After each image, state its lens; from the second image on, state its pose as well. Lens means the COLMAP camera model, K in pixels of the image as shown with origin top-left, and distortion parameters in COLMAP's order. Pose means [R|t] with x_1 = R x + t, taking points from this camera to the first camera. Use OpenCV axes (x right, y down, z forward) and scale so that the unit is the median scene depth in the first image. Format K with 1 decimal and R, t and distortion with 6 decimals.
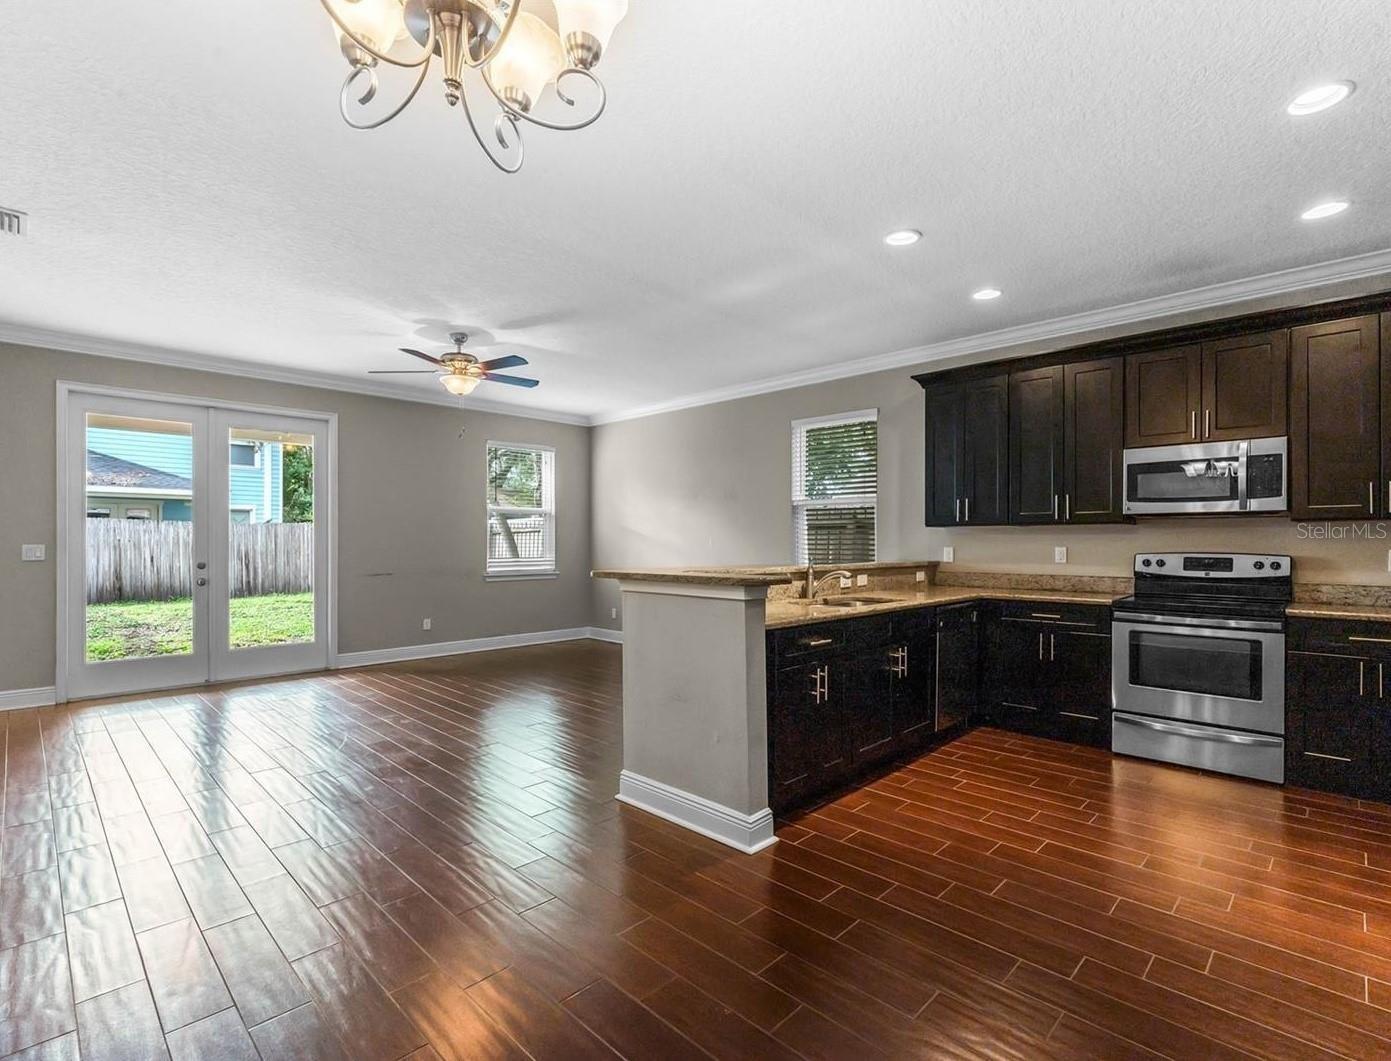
lens RADIAL K [[657.5, 0, 688.7], [0, 657.5, 544.2], [0, 0, 1]] dist [0.002716, -0.002128]
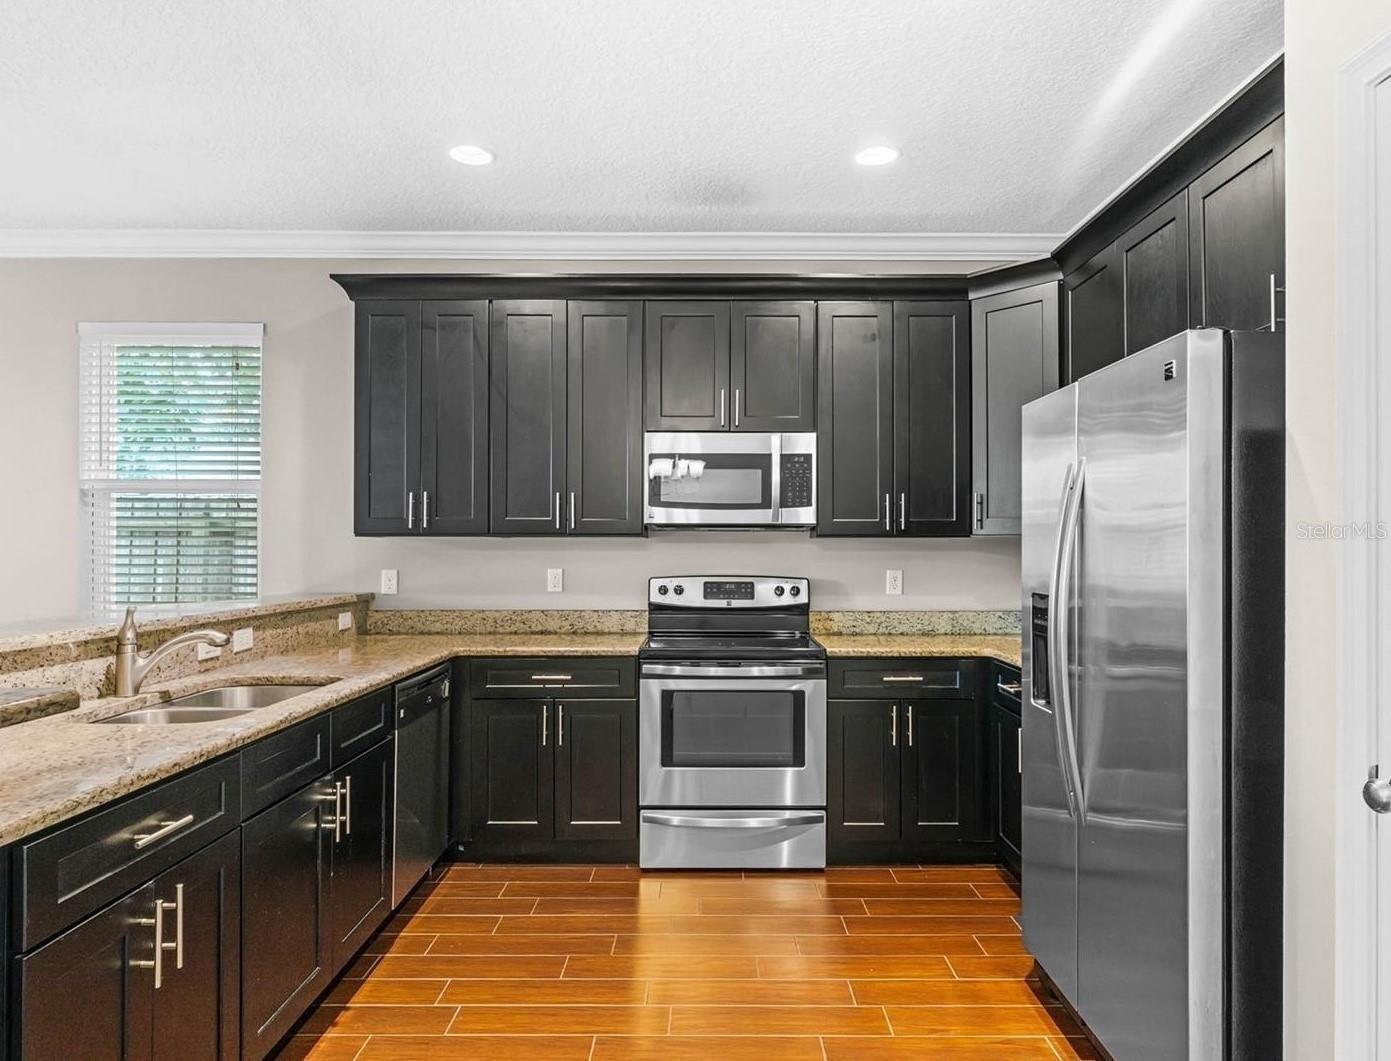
lens RADIAL K [[907.3, 0, 721.7], [0, 907.3, 544.4], [0, 0, 1]] dist [-0.007736, 0.002543]
pose [[0.715849, 0.004195, 0.698243, 0.036069], [0.002122, 0.999964, -0.008184, -0.014400], [-0.698252, 0.007341, 0.715814, 0.230519]]
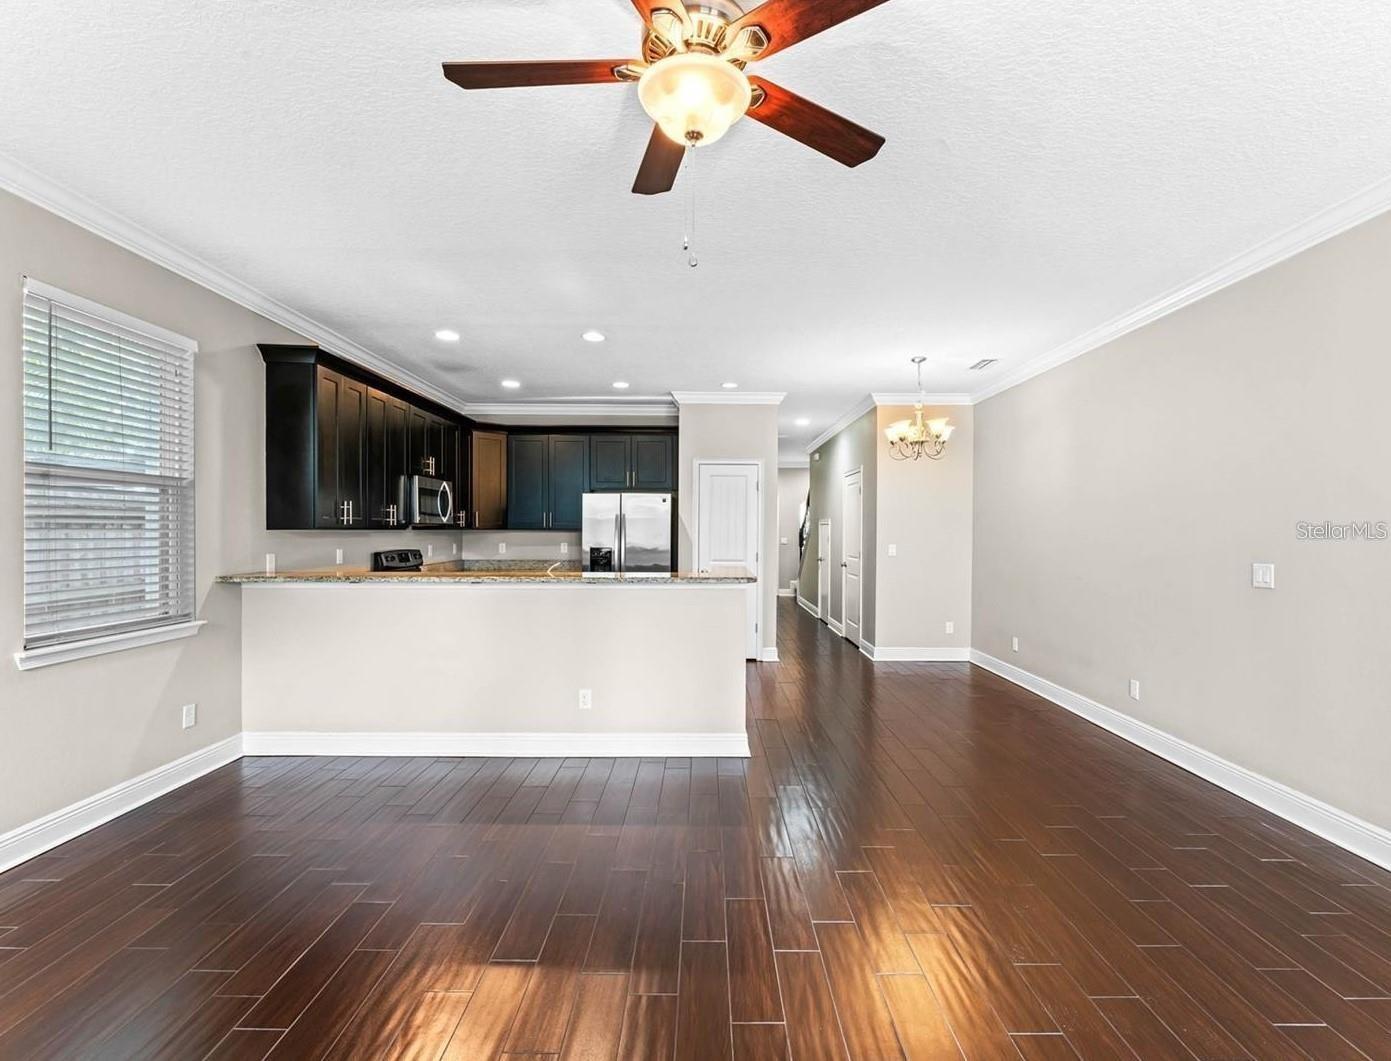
lens RADIAL K [[657.5, 0, 692.0], [0, 657.5, 529.2], [0, 0, 1]] dist [0.002716, -0.002128]
pose [[-0.691740, 0.004331, 0.722134, -0.697913], [0.007597, 0.999970, 0.001280, -0.029640], [-0.722107, 0.006372, -0.691752, 1.484797]]
